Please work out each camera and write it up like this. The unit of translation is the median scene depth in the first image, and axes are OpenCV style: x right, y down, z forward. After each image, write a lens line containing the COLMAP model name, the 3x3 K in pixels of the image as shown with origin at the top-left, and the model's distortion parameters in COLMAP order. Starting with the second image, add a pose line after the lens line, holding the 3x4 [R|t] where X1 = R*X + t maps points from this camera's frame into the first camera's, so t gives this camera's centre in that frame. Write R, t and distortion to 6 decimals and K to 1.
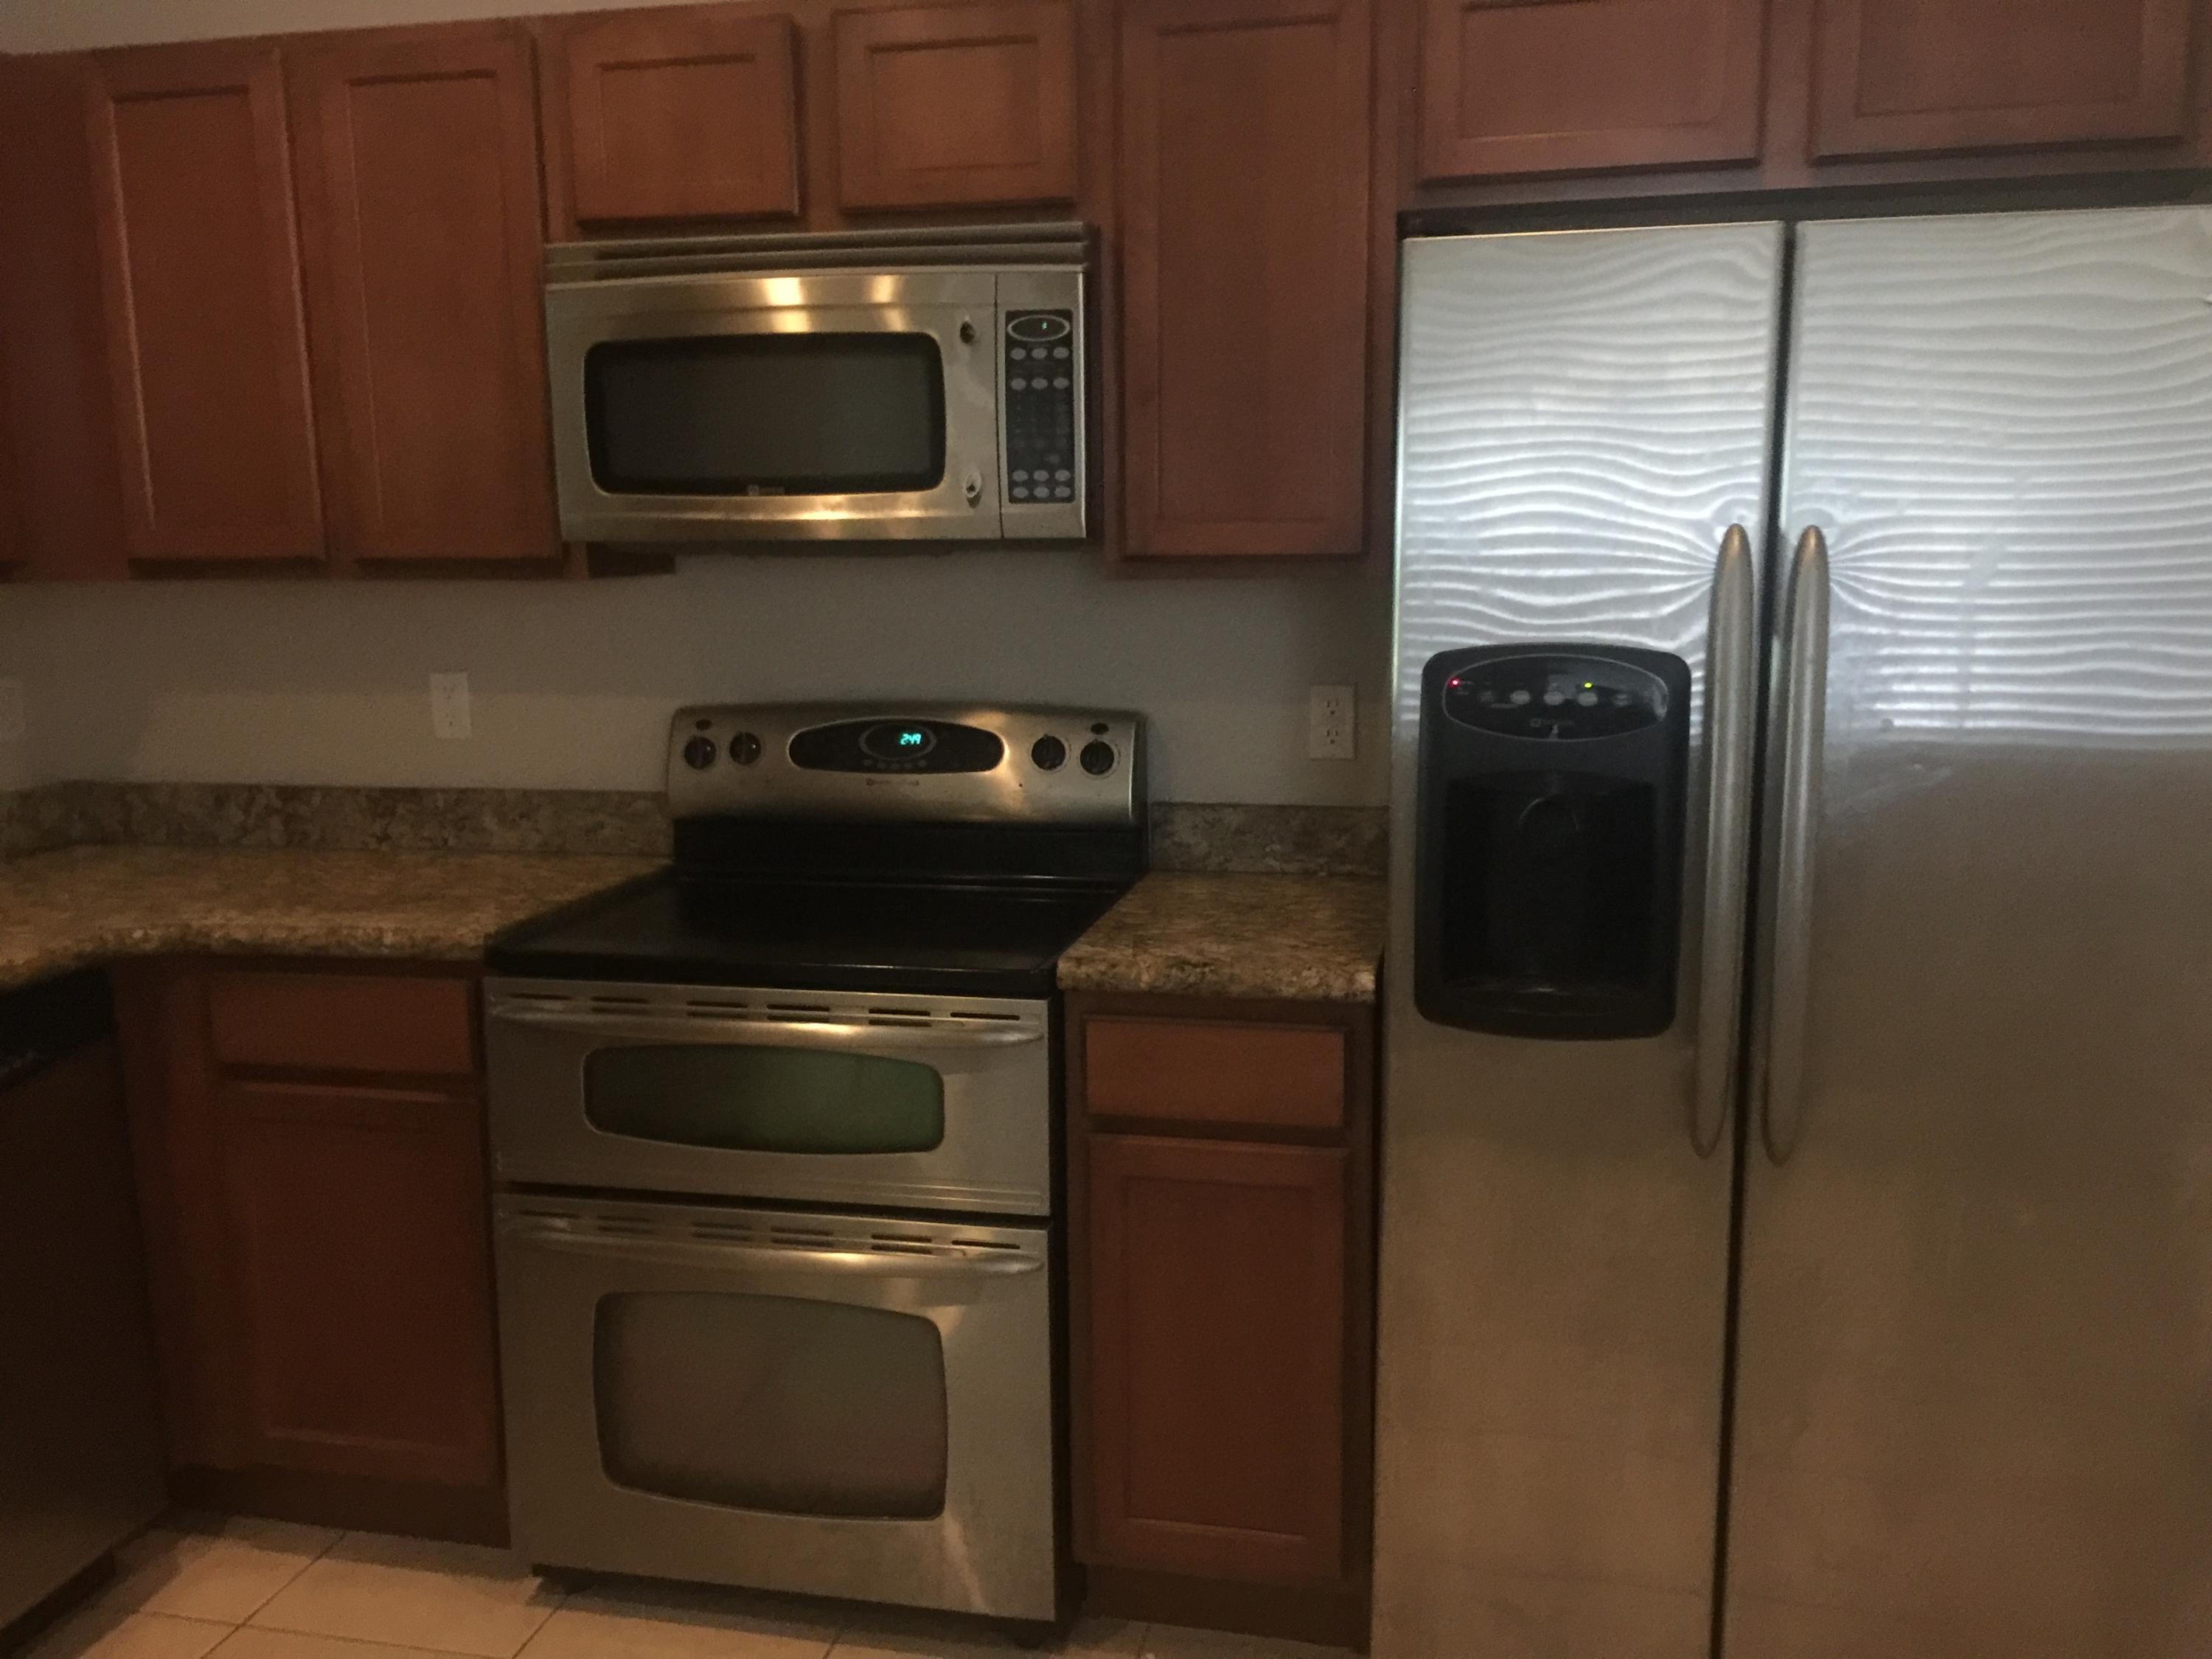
lens RADIAL K [[1870.8, 0, 1117.0], [0, 1870.8, 831.3], [0, 0, 1]] dist [0.053050, -0.057803]
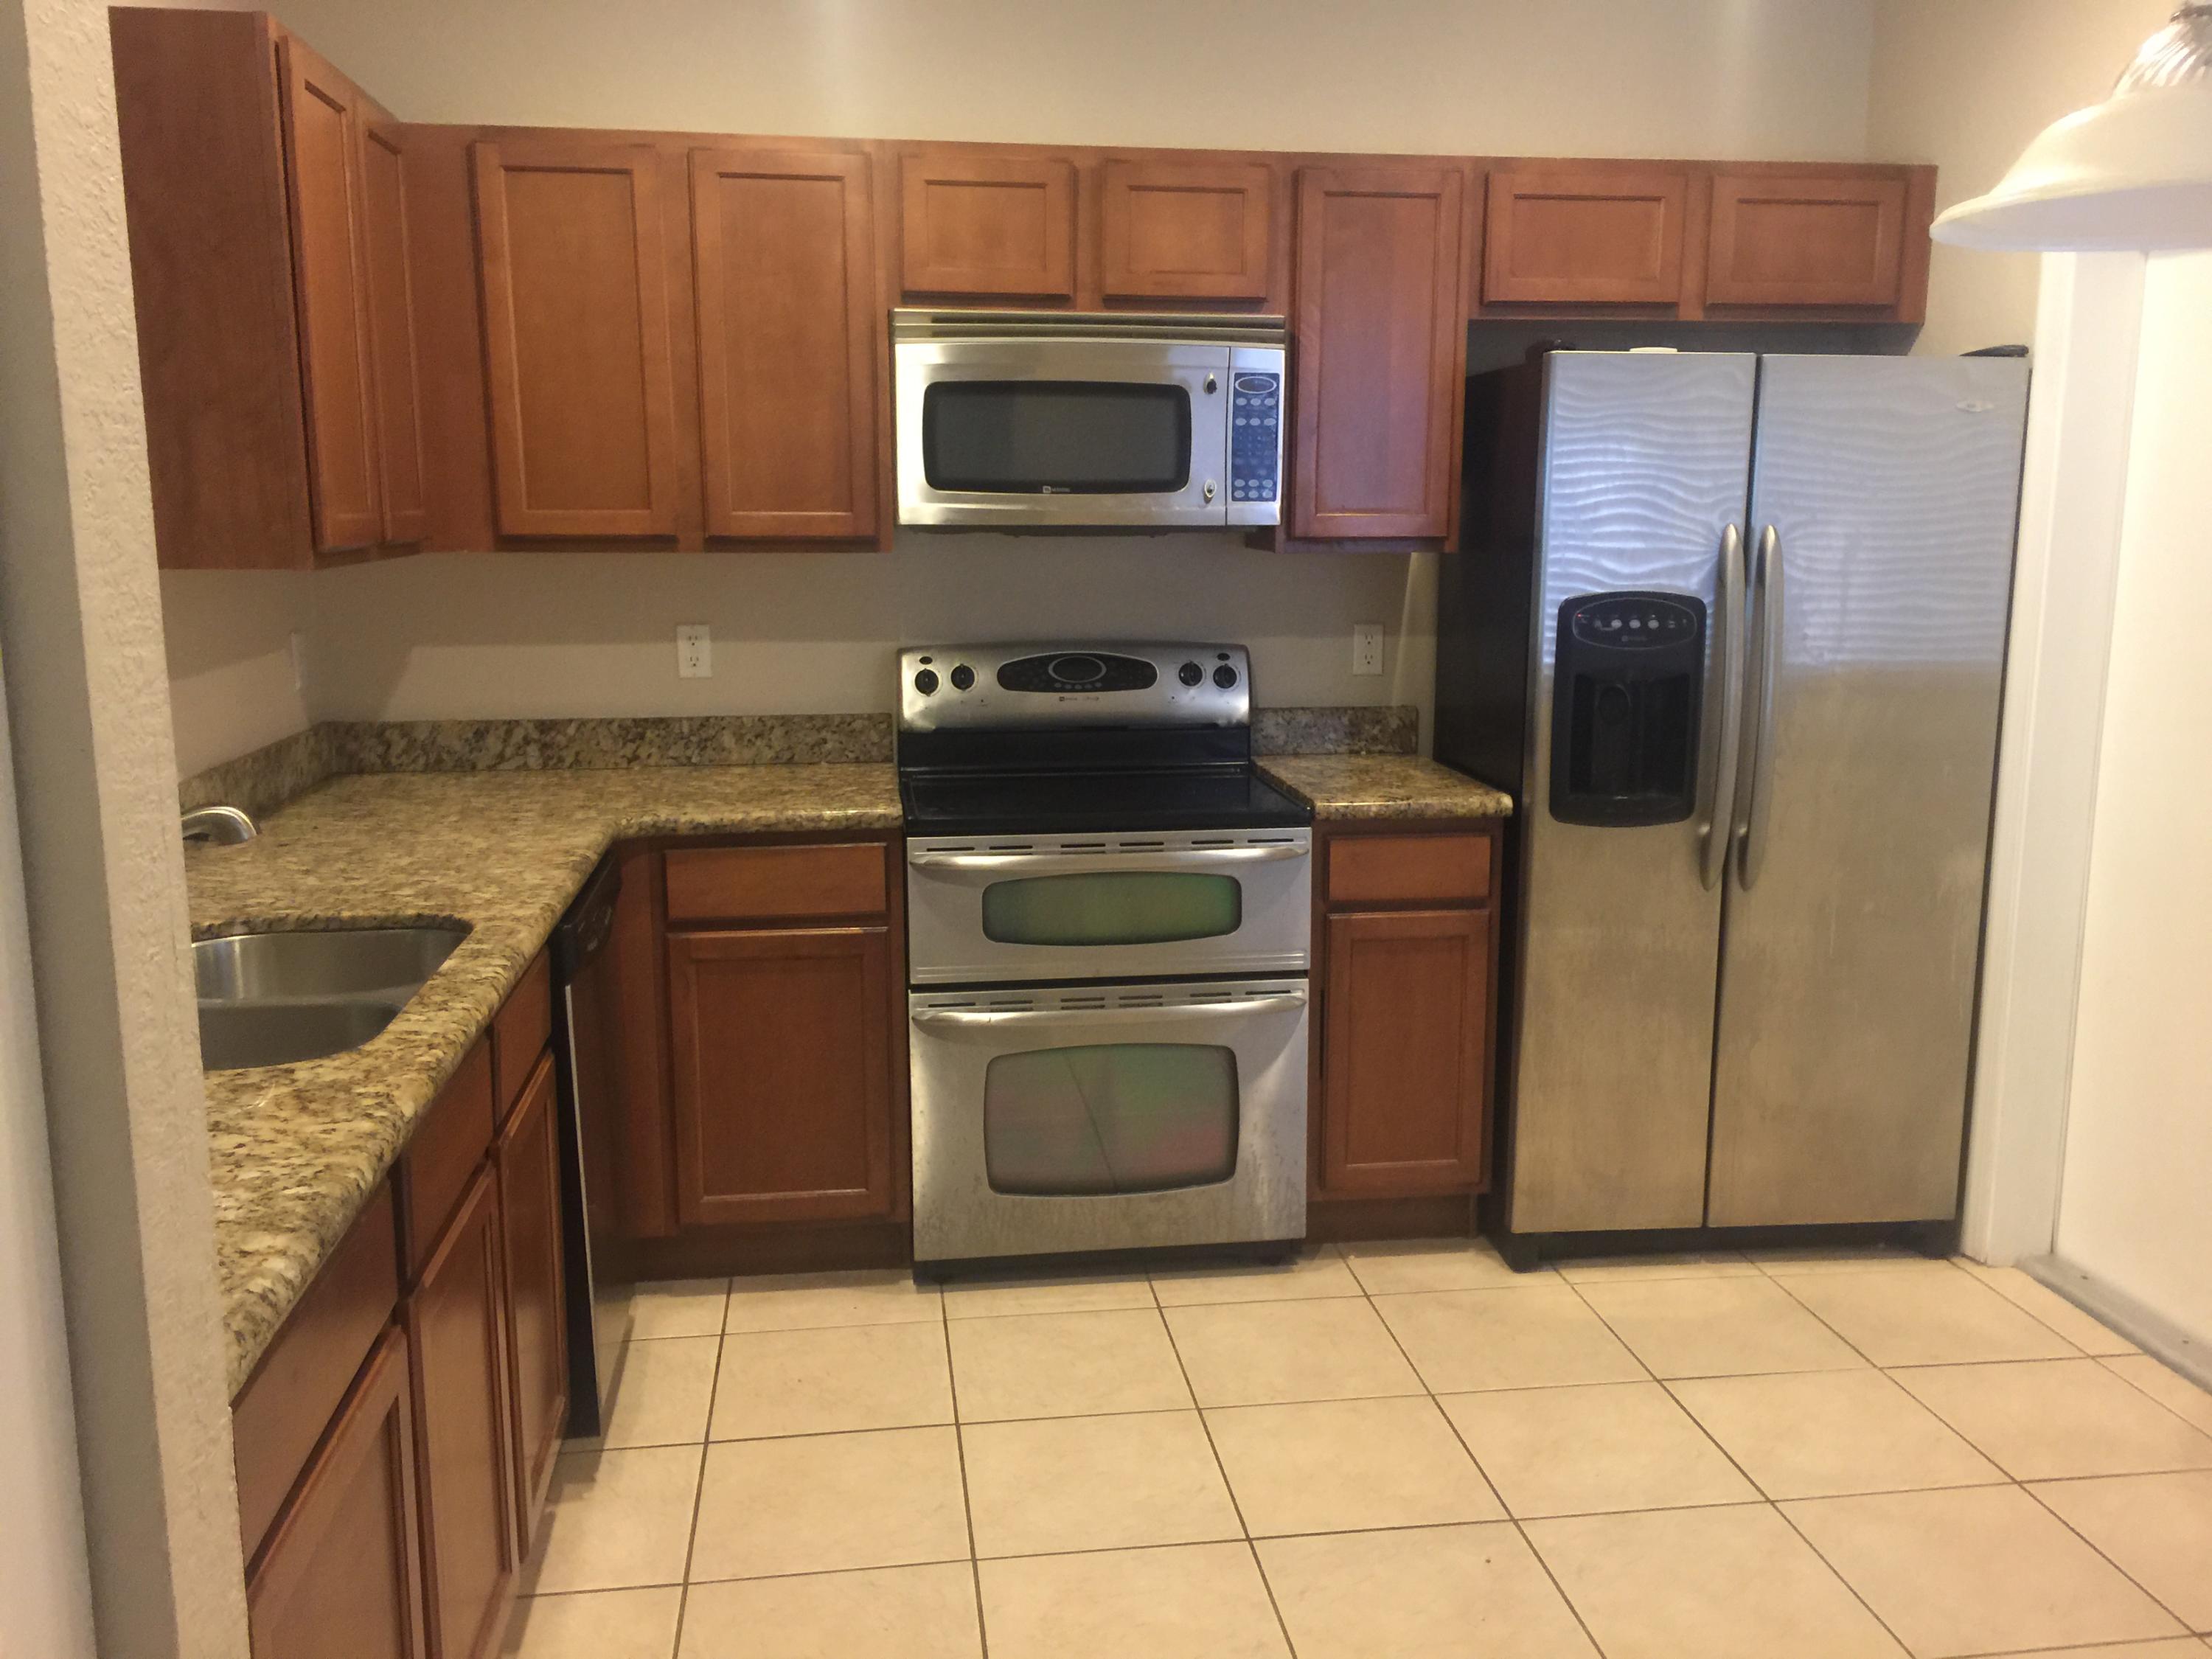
lens RADIAL K [[1870.8, 0, 1096.6], [0, 1870.8, 830.5], [0, 0, 1]] dist [0.053050, -0.057803]
pose [[0.934861, -0.050124, 0.351459, -0.668874], [0.044328, 0.998716, 0.024524, 0.042393], [-0.352237, -0.007347, 0.935882, -0.341139]]
